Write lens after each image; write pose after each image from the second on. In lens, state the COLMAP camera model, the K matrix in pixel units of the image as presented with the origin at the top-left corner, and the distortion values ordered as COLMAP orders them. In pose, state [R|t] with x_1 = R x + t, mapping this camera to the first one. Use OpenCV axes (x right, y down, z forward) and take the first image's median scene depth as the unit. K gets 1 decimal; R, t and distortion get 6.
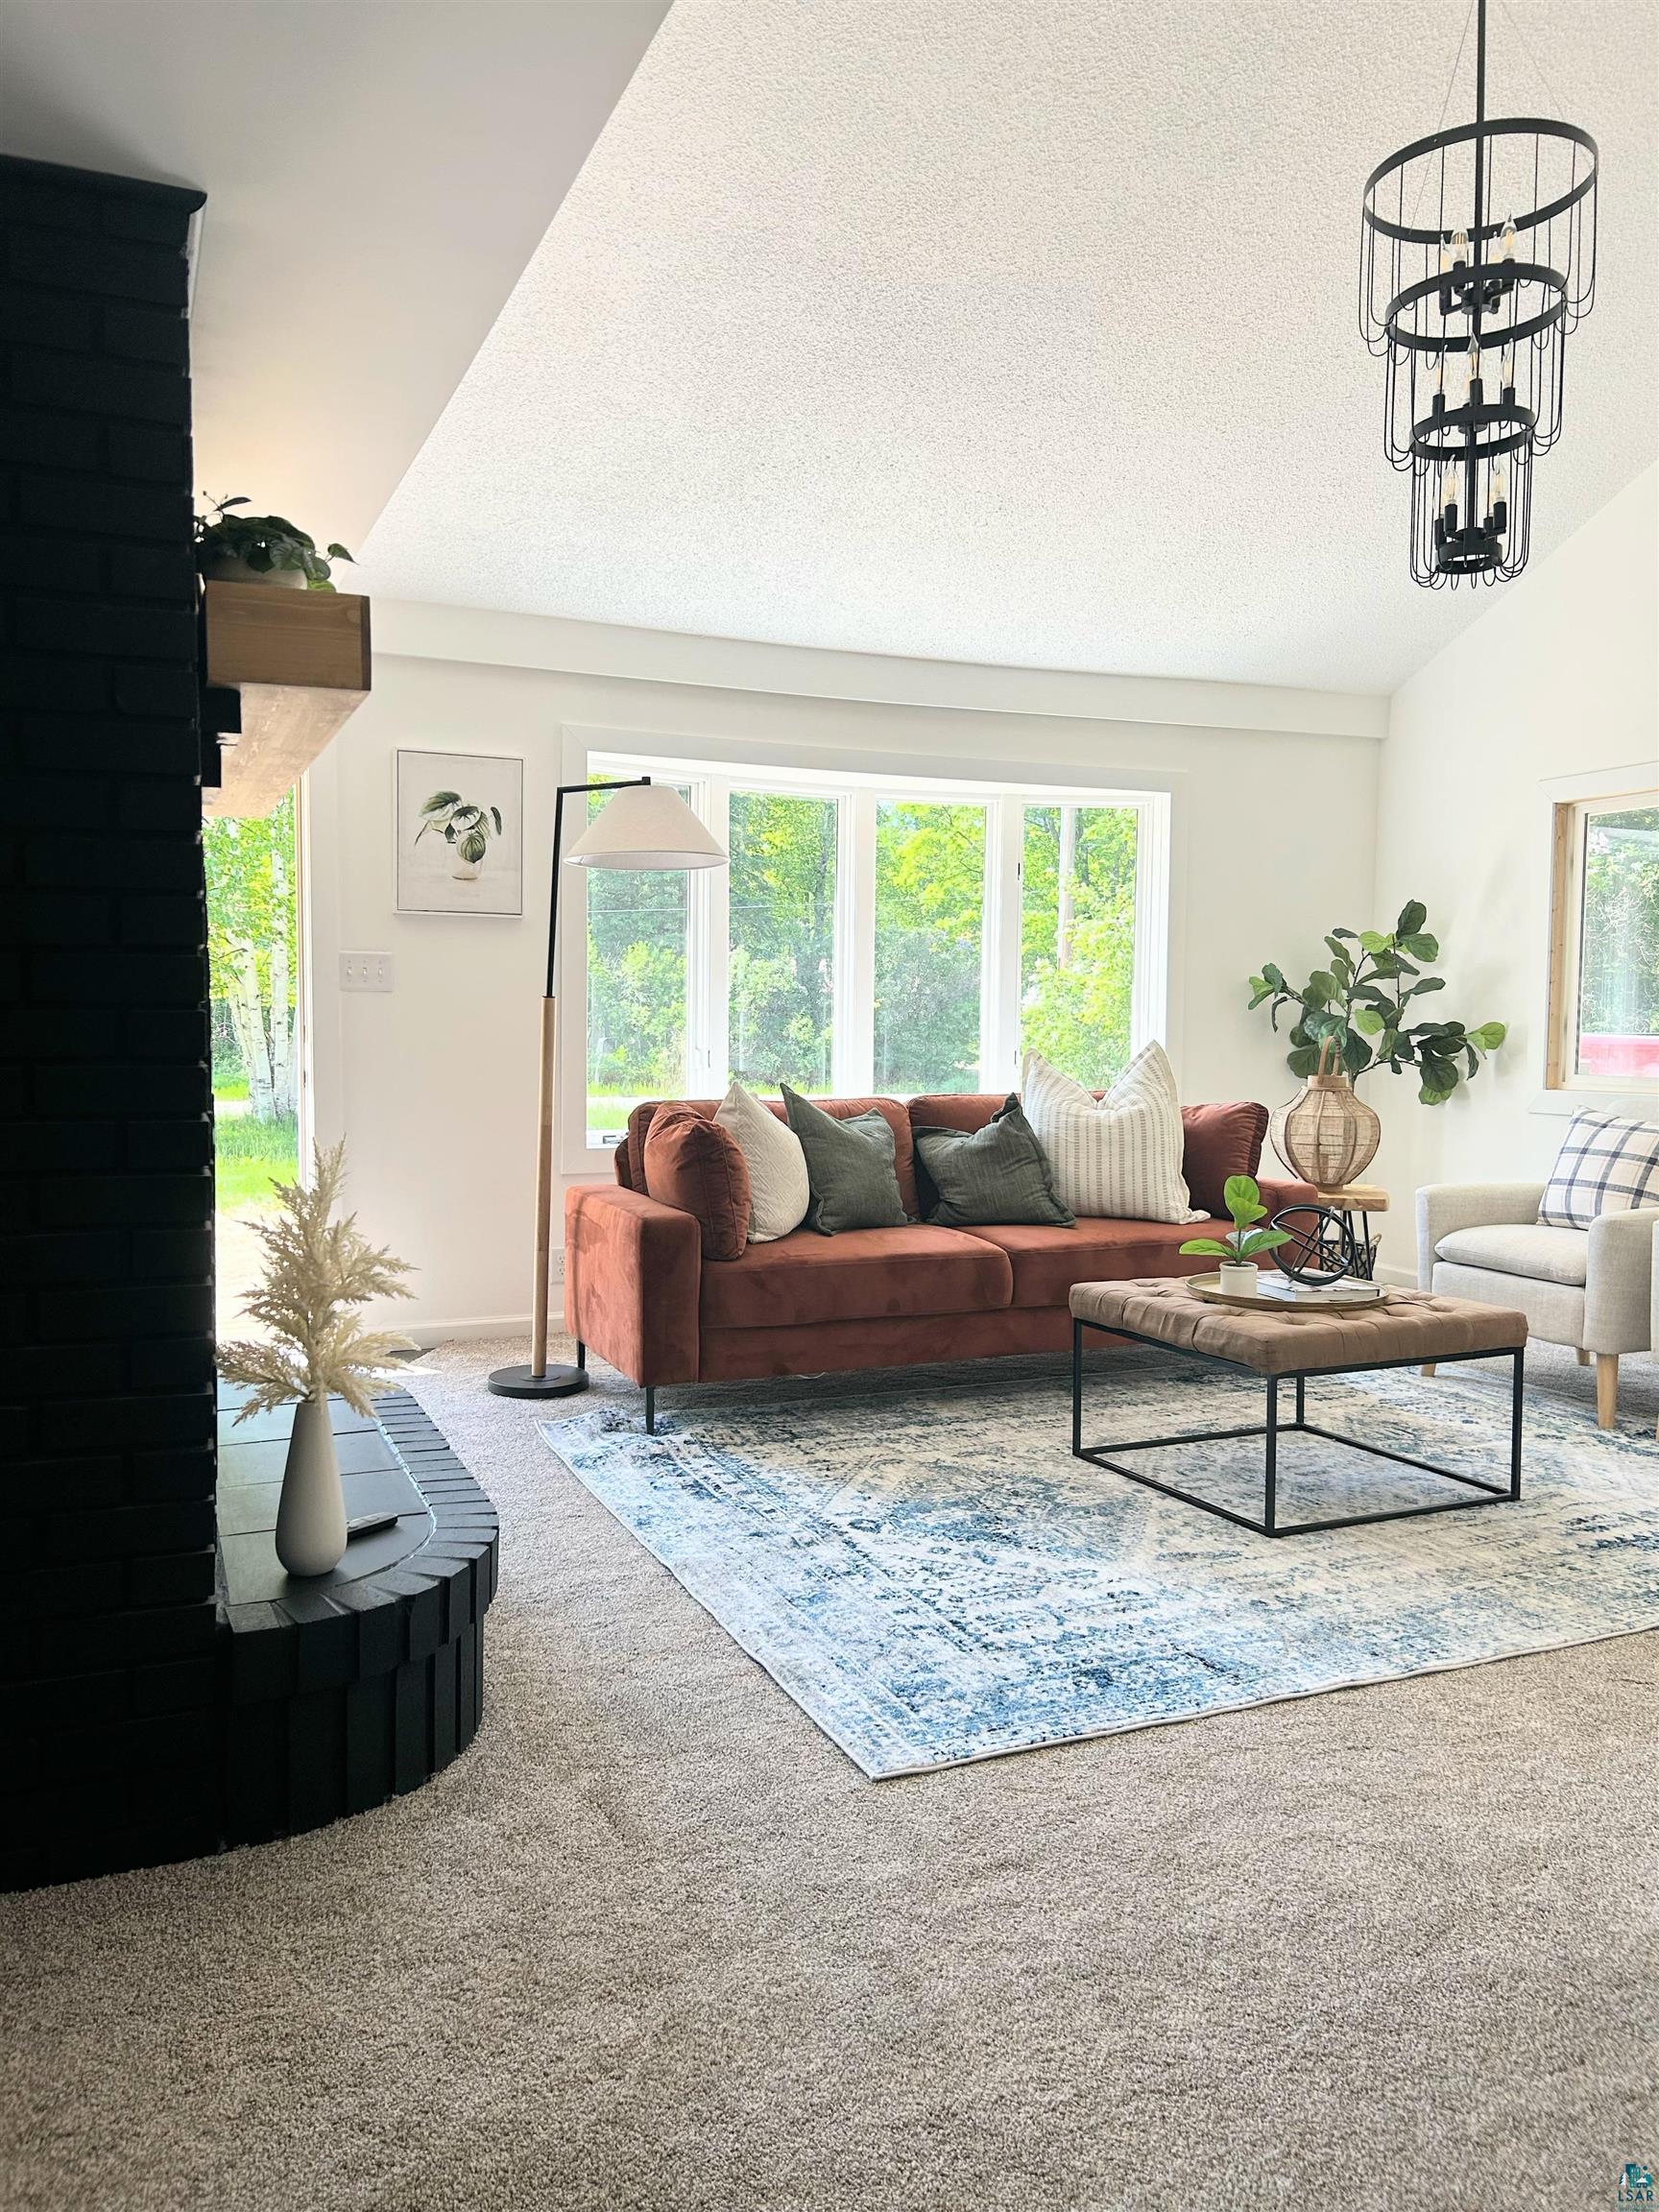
lens RADIAL K [[1663.4, 0, 796.7], [0, 1663.4, 1105.4], [0, 0, 1]] dist [0.060469, -0.074441]
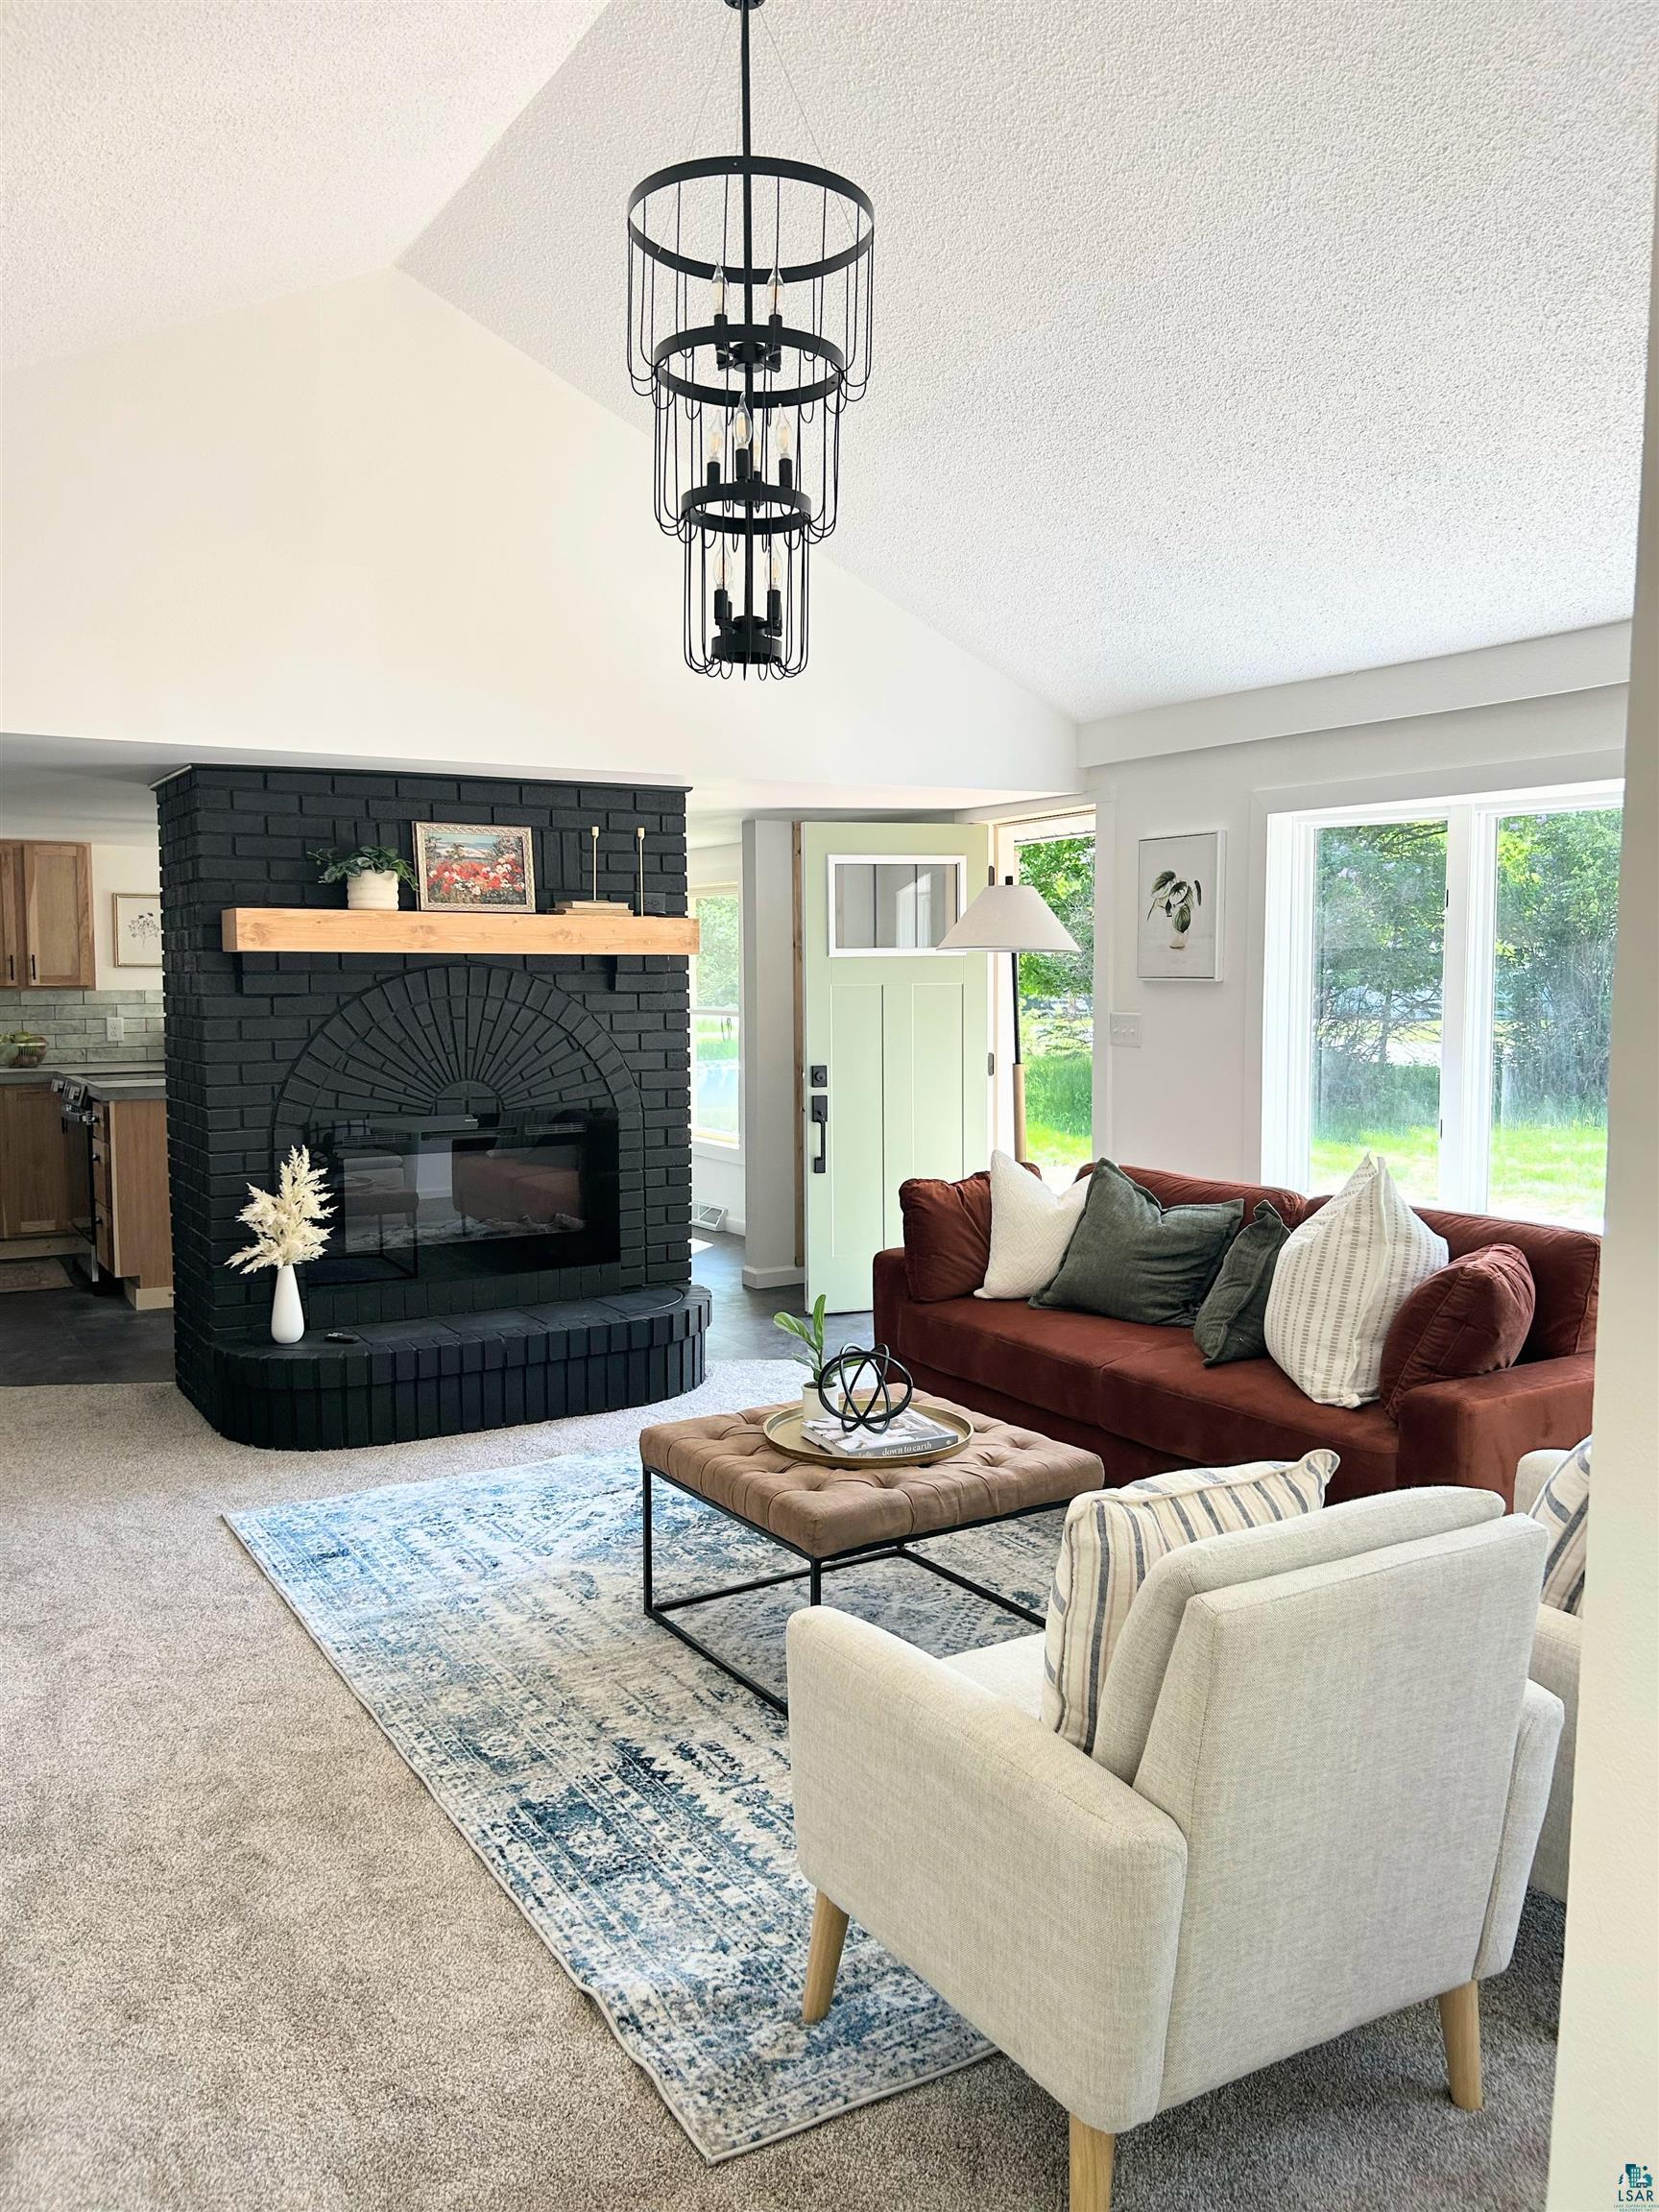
lens RADIAL K [[1663.4, 0, 836.3], [0, 1663.4, 1110.1], [0, 0, 1]] dist [0.060469, -0.074441]
pose [[0.143907, 0.084606, -0.985968, 1.150744], [-0.049750, 0.995697, 0.078179, -0.136445], [0.988340, 0.037801, 0.147497, 0.811617]]
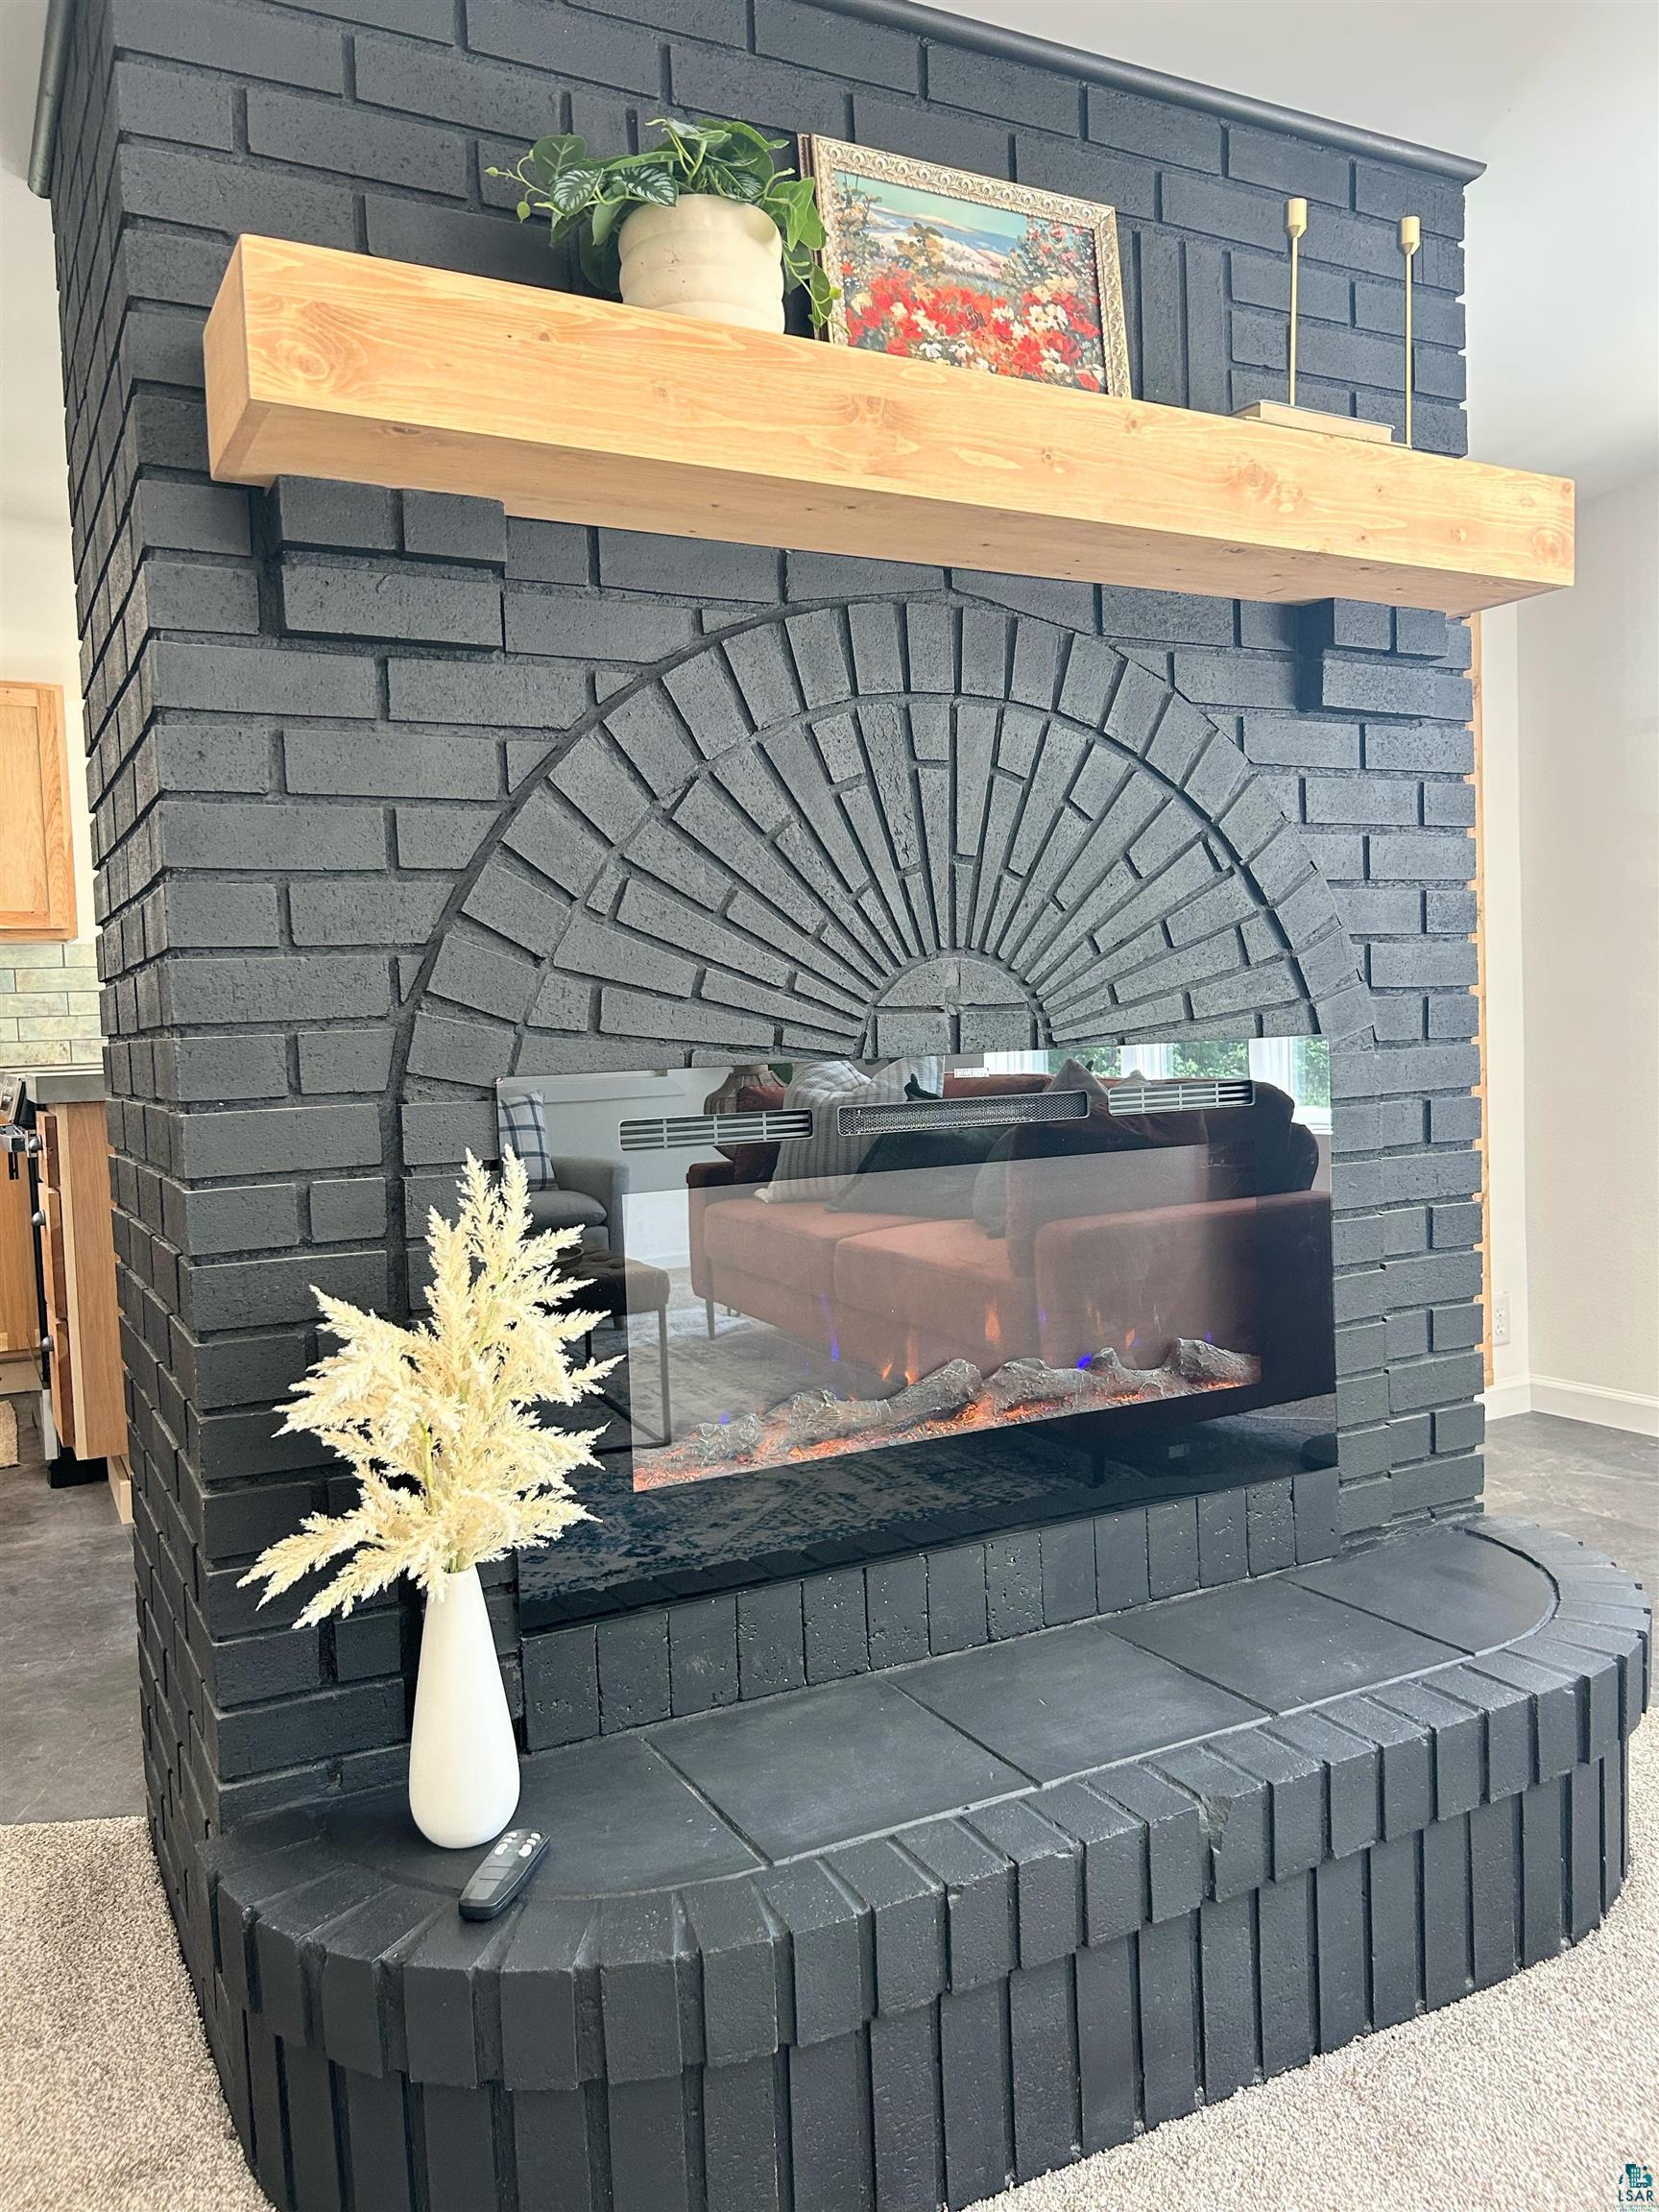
lens RADIAL K [[1663.4, 0, 841.9], [0, 1663.4, 1117.3], [0, 0, 1]] dist [0.060469, -0.074441]
pose [[0.097617, 0.056847, -0.993599, 0.199295], [-0.016458, 0.998323, 0.055501, -0.017252], [0.995088, 0.010935, 0.098389, 0.635308]]
